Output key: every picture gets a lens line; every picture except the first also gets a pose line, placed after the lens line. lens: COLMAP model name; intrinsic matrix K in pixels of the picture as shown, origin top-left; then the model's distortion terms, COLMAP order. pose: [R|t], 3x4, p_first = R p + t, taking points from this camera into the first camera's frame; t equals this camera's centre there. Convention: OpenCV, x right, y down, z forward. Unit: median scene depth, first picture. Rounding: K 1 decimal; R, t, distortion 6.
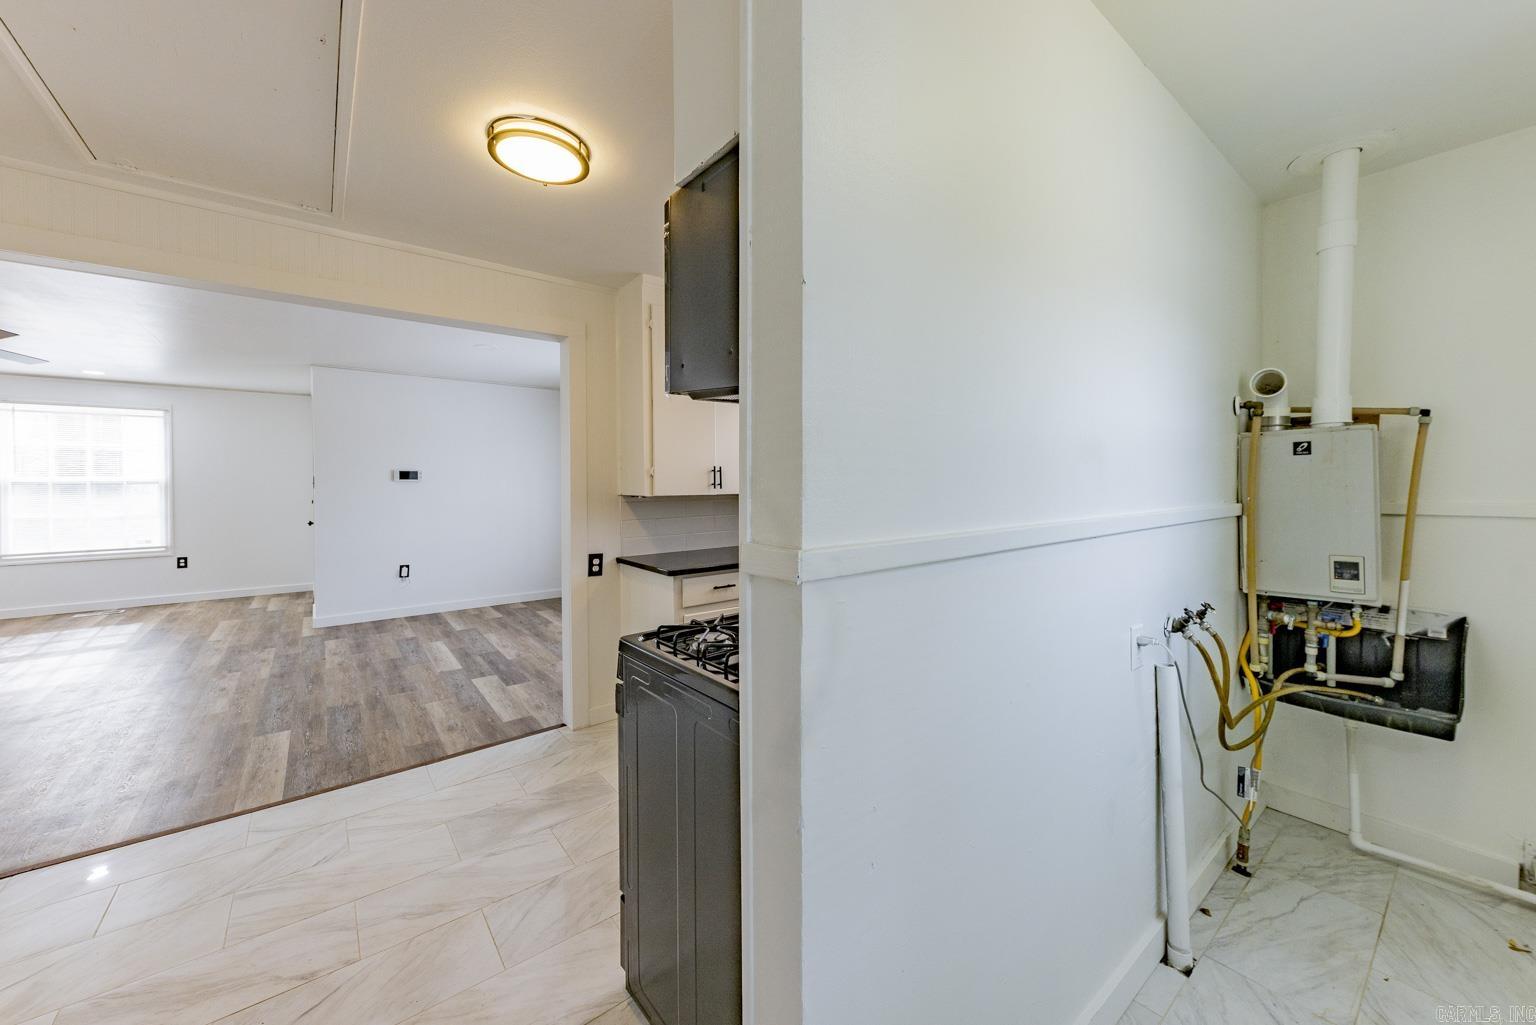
lens RADIAL K [[565.5, 0, 797.0], [0, 565.5, 487.8], [0, 0, 1]] dist [0.001246, -0.001898]
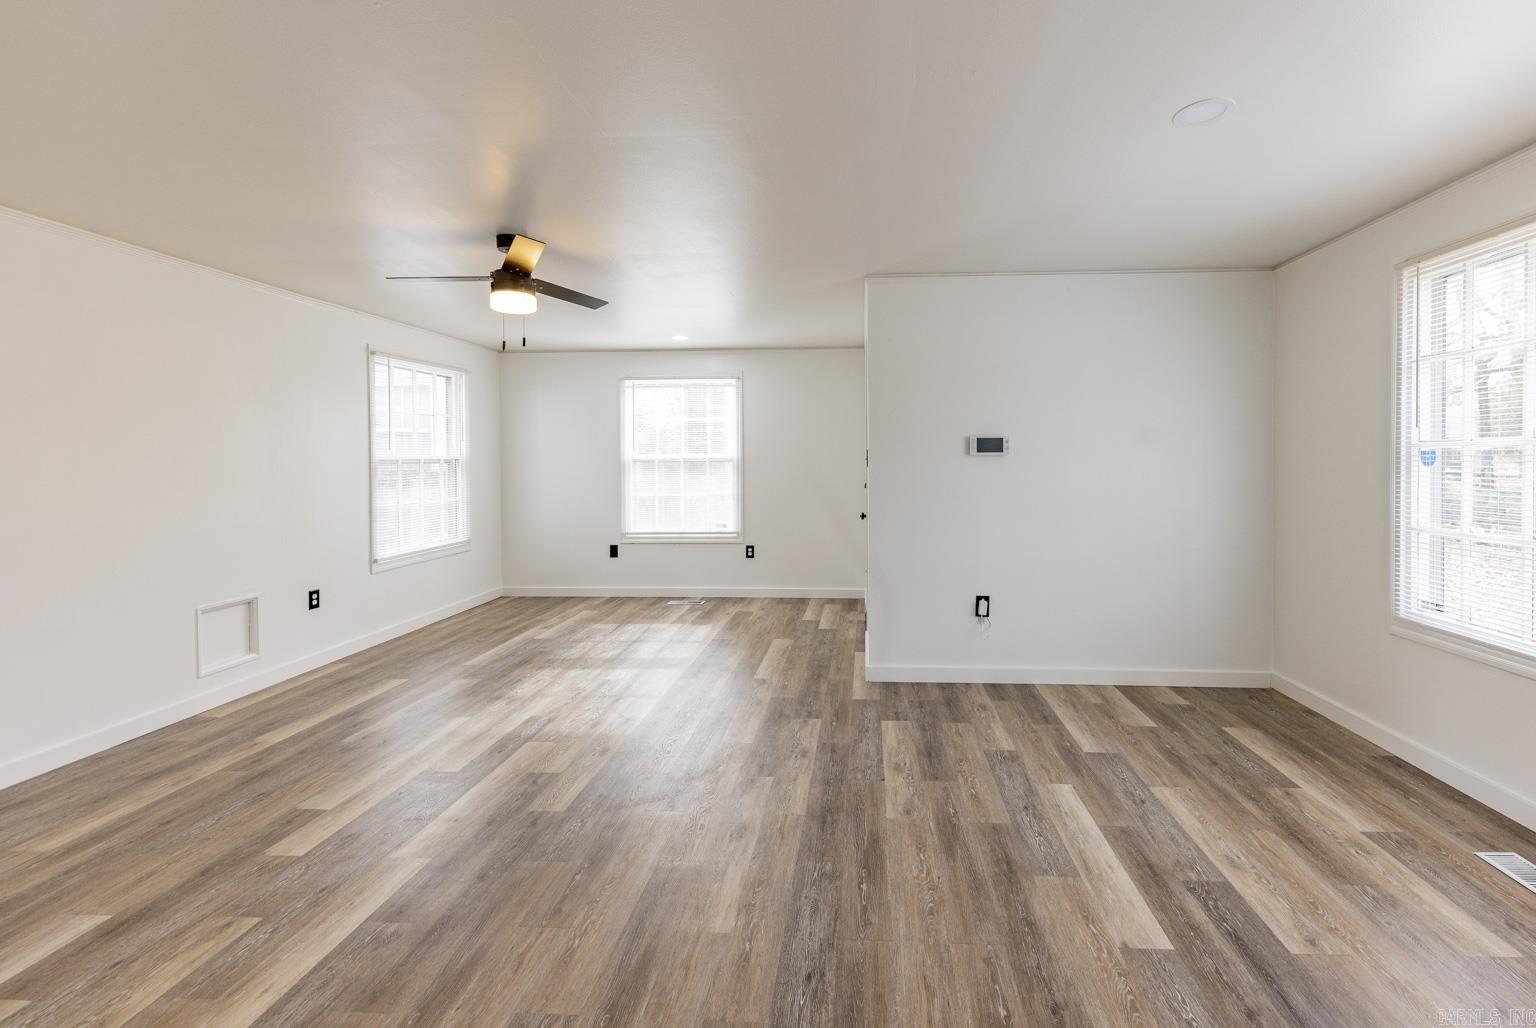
lens RADIAL K [[661.1, 0, 839.0], [0, 661.1, 471.3], [0, 0, 1]] dist [0.014980, -0.006820]
pose [[0.736261, 0.008225, -0.676648, -0.473703], [-0.005246, 0.999965, 0.006448, 0.001818], [0.676678, -0.001198, 0.736278, 0.542939]]
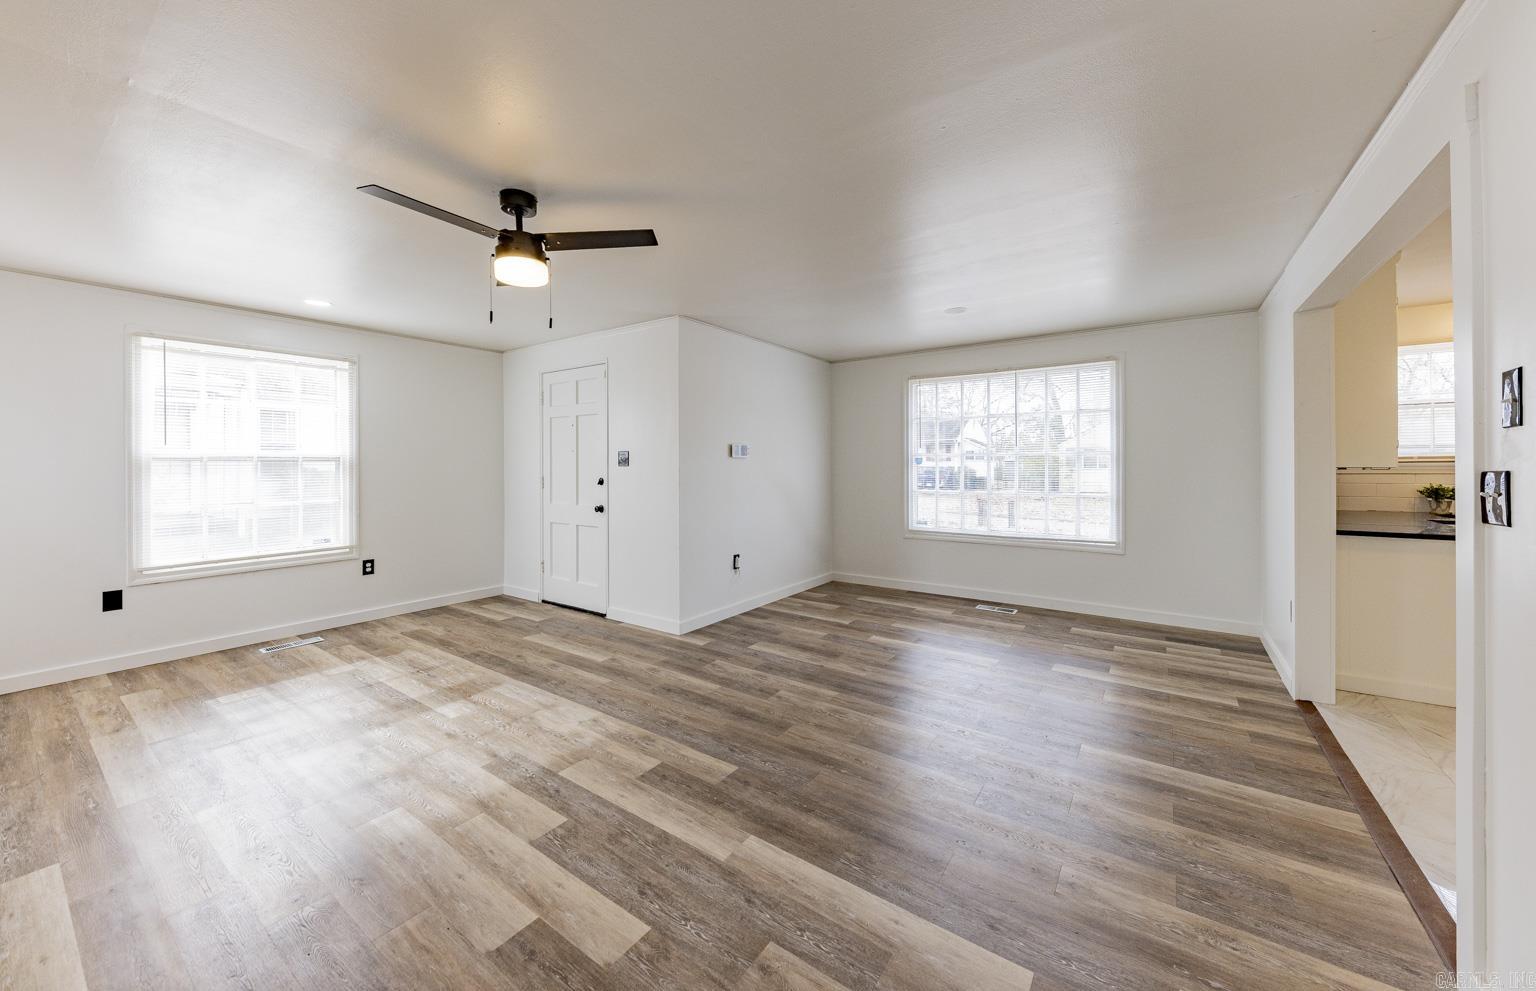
lens RADIAL K [[543.6, 0, 785.4], [0, 543.6, 466.5], [0, 0, 1]] dist [0.012752, -0.004860]
pose [[0.962717, -0.002112, 0.270503, -1.198254], [0.004034, 0.999970, -0.006549, 0.011146], [-0.270481, 0.007396, 0.962697, 0.251794]]
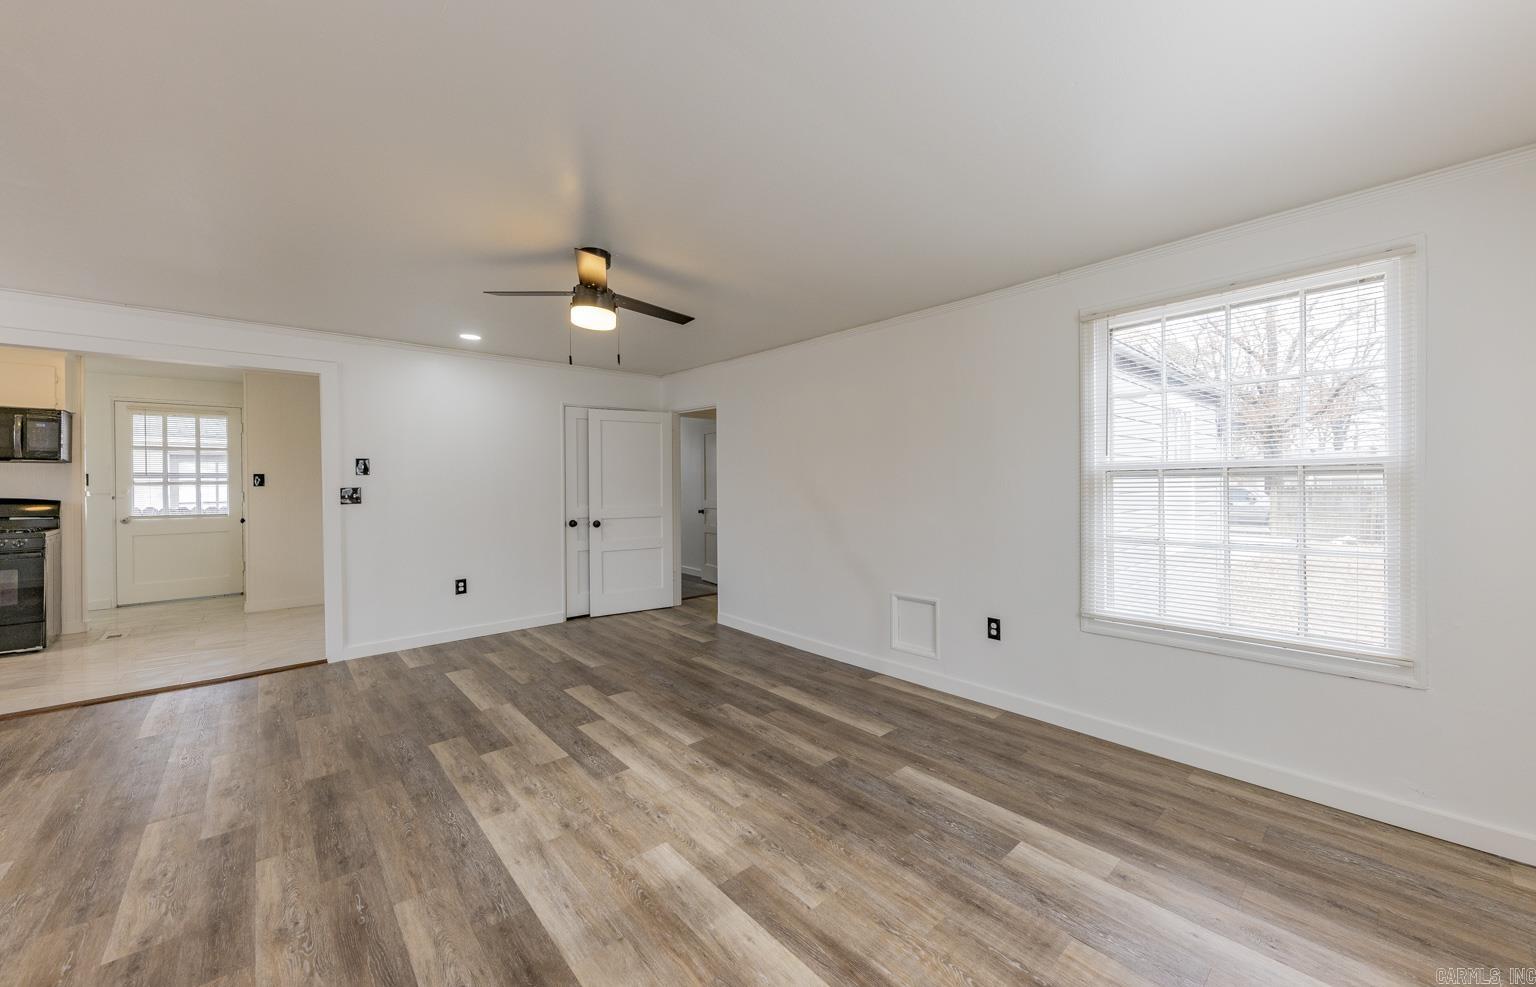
lens RADIAL K [[569.1, 0, 822.1], [0, 569.1, 483.4], [0, 0, 1]] dist [0.014853, -0.005665]
pose [[-0.997211, 0.008674, -0.074129, -1.528959], [0.007330, 0.999804, 0.018377, -0.007659], [0.074274, 0.017782, -0.997079, 1.573914]]
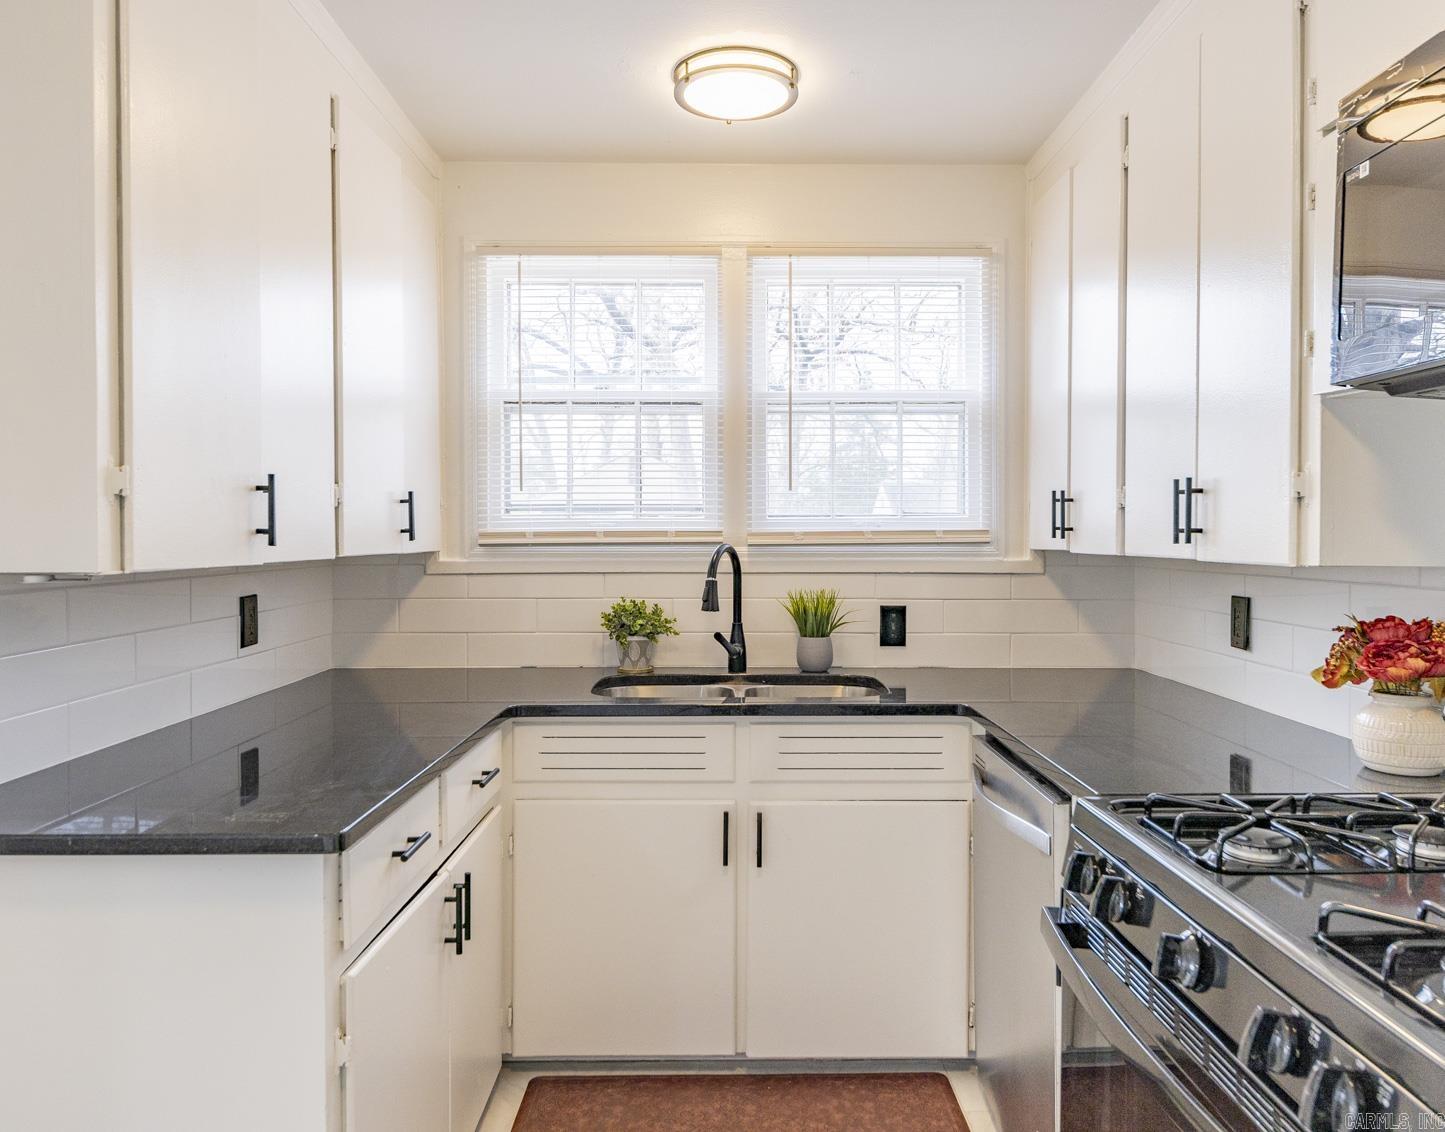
lens RADIAL K [[1005.5, 0, 738.4], [0, 1005.5, 540.9], [0, 0, 1]] dist [0.007083, 0.000582]
pose [[0.632480, 0.000187, 0.774577, -0.329348], [0.005131, 0.999977, -0.004431, 0.002181], [-0.774560, 0.006776, 0.632464, 0.353343]]
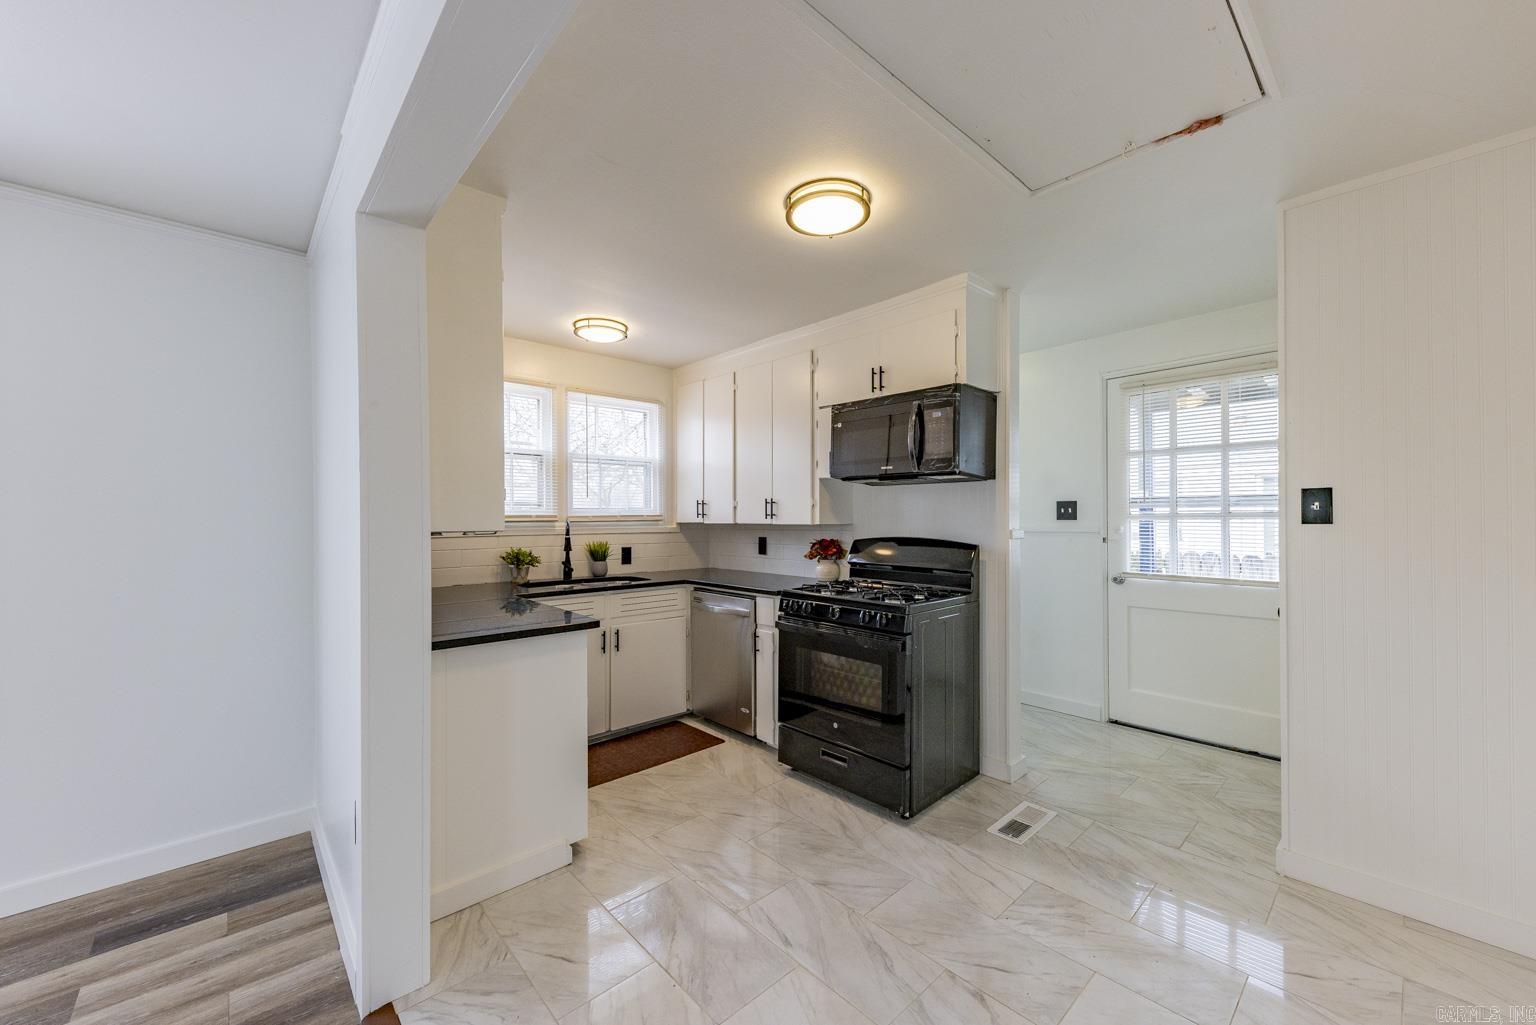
lens RADIAL K [[590.1, 0, 766.8], [0, 590.1, 515.0], [0, 0, 1]] dist [0.013120, -0.000113]
pose [[-0.037051, 0.011087, 0.999252, -0.729047], [0.015095, 0.999831, -0.010534, 0.006090], [-0.999199, 0.014694, -0.037212, 0.532506]]
